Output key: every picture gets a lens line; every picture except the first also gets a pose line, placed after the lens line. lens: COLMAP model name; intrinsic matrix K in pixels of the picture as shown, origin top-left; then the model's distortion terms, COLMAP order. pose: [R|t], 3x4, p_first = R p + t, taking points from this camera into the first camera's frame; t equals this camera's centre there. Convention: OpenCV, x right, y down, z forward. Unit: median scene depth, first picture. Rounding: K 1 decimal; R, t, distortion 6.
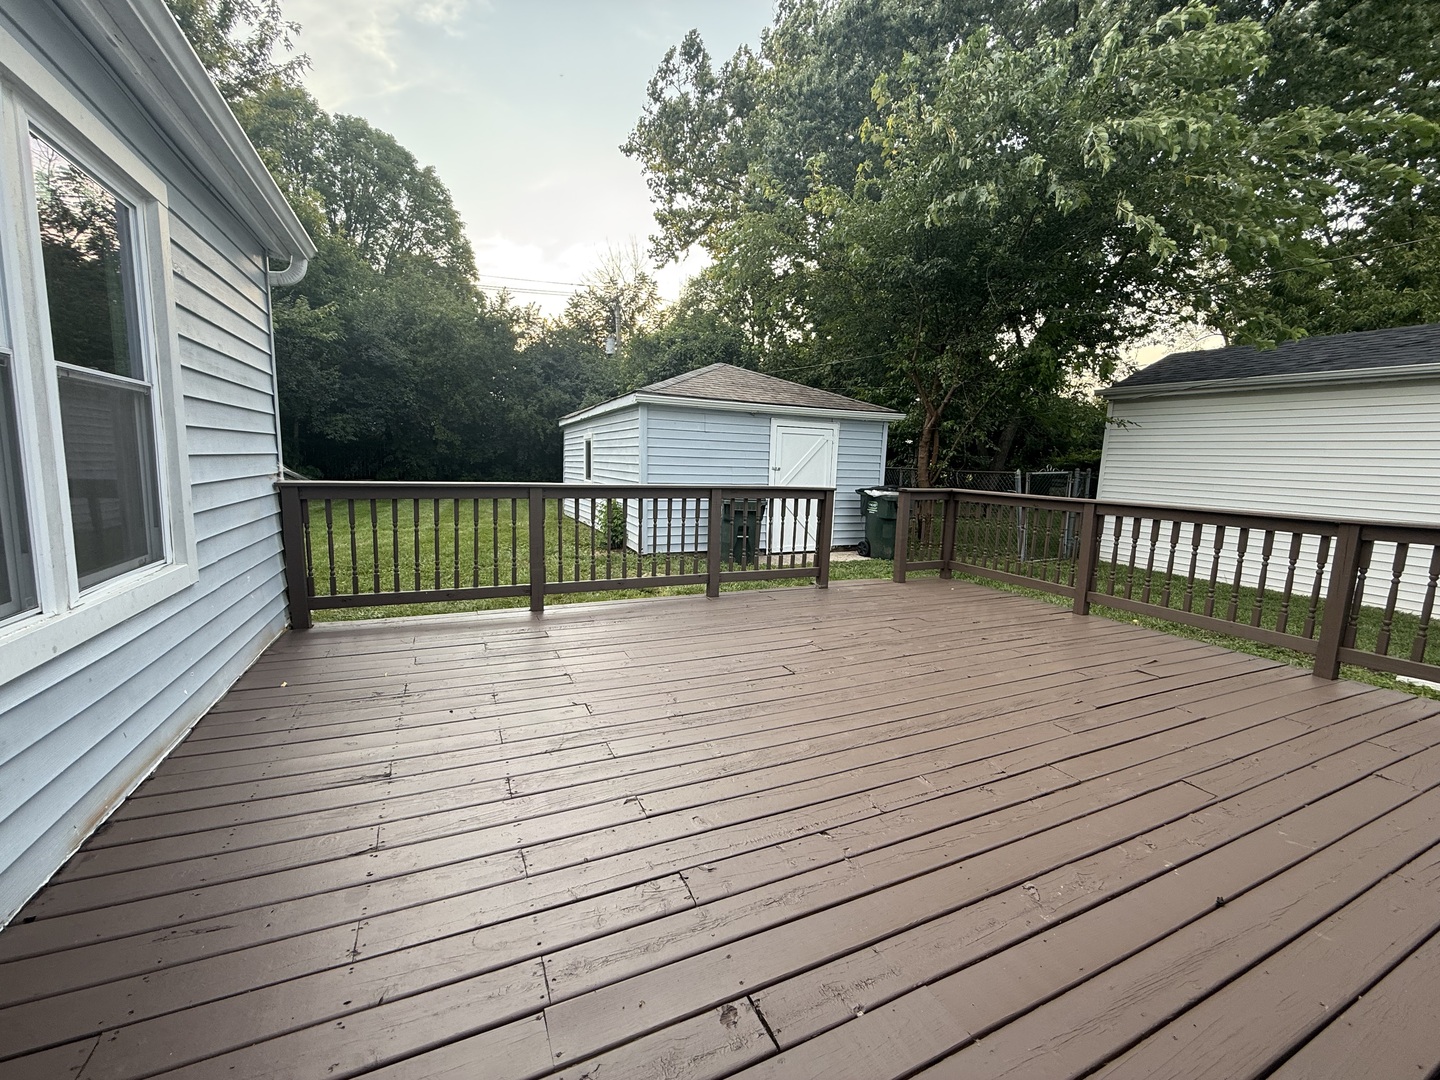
lens RADIAL K [[577.1, 0, 717.8], [0, 577.1, 534.0], [0, 0, 1]] dist [0.004010, -0.000634]
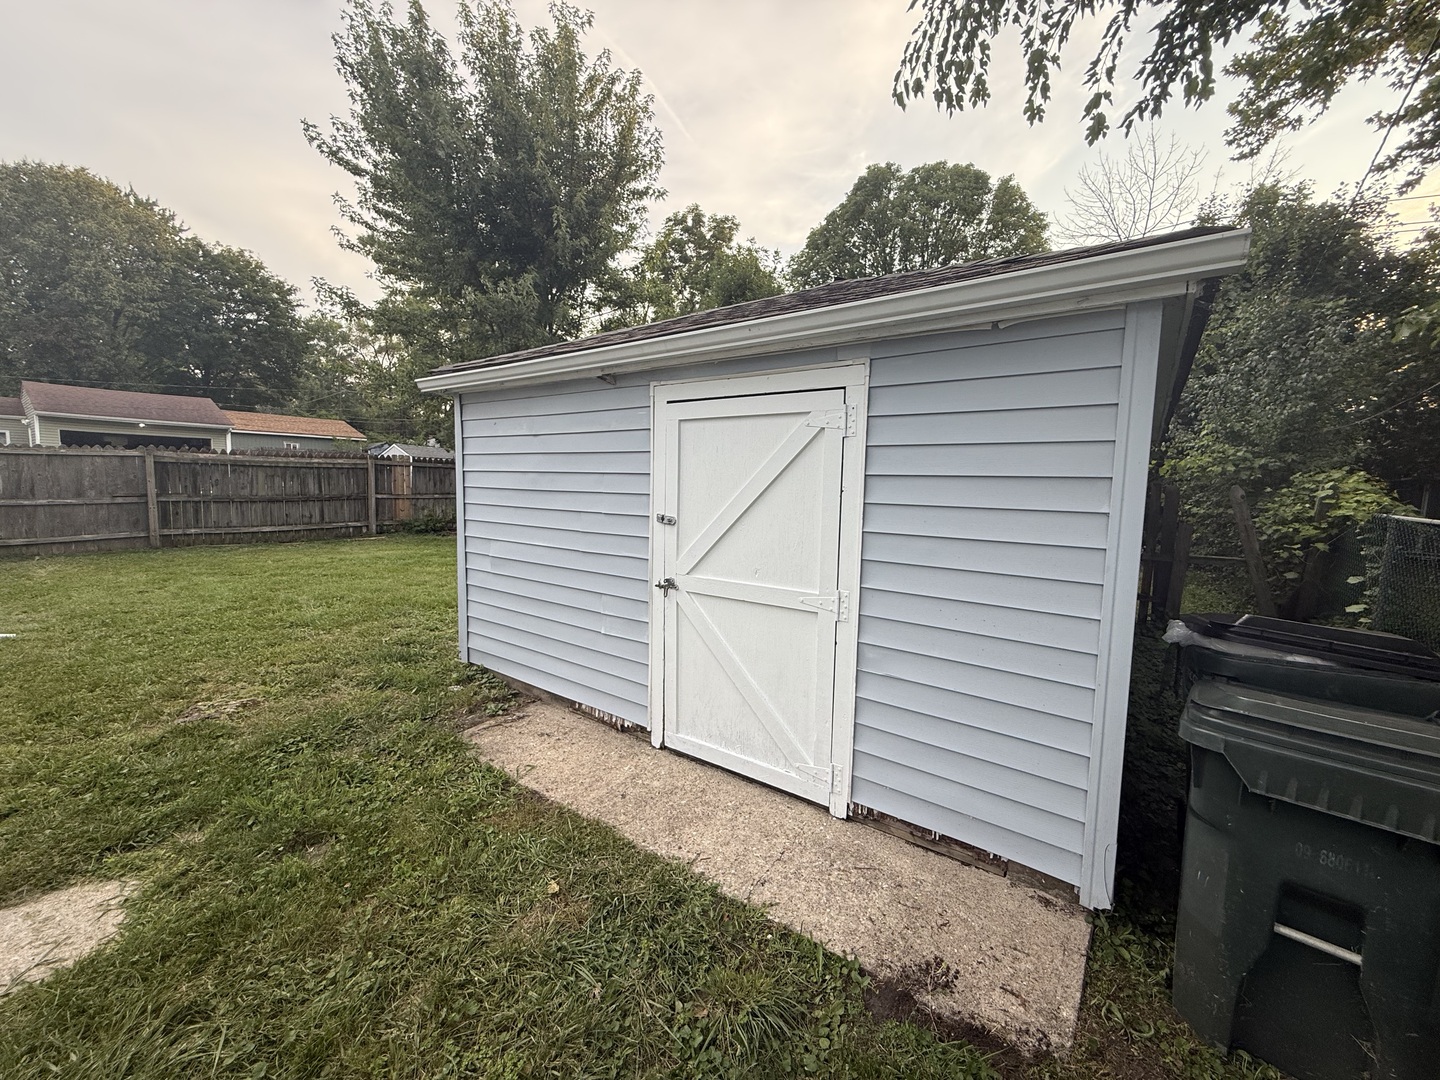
lens RADIAL K [[577.1, 0, 715.9], [0, 577.1, 538.0], [0, 0, 1]] dist [0.004010, -0.000634]
pose [[0.477896, 0.065048, -0.876005, 0.238447], [-0.118150, 0.992952, 0.009277, -0.059405], [0.870434, 0.099067, 0.482213, 0.466907]]
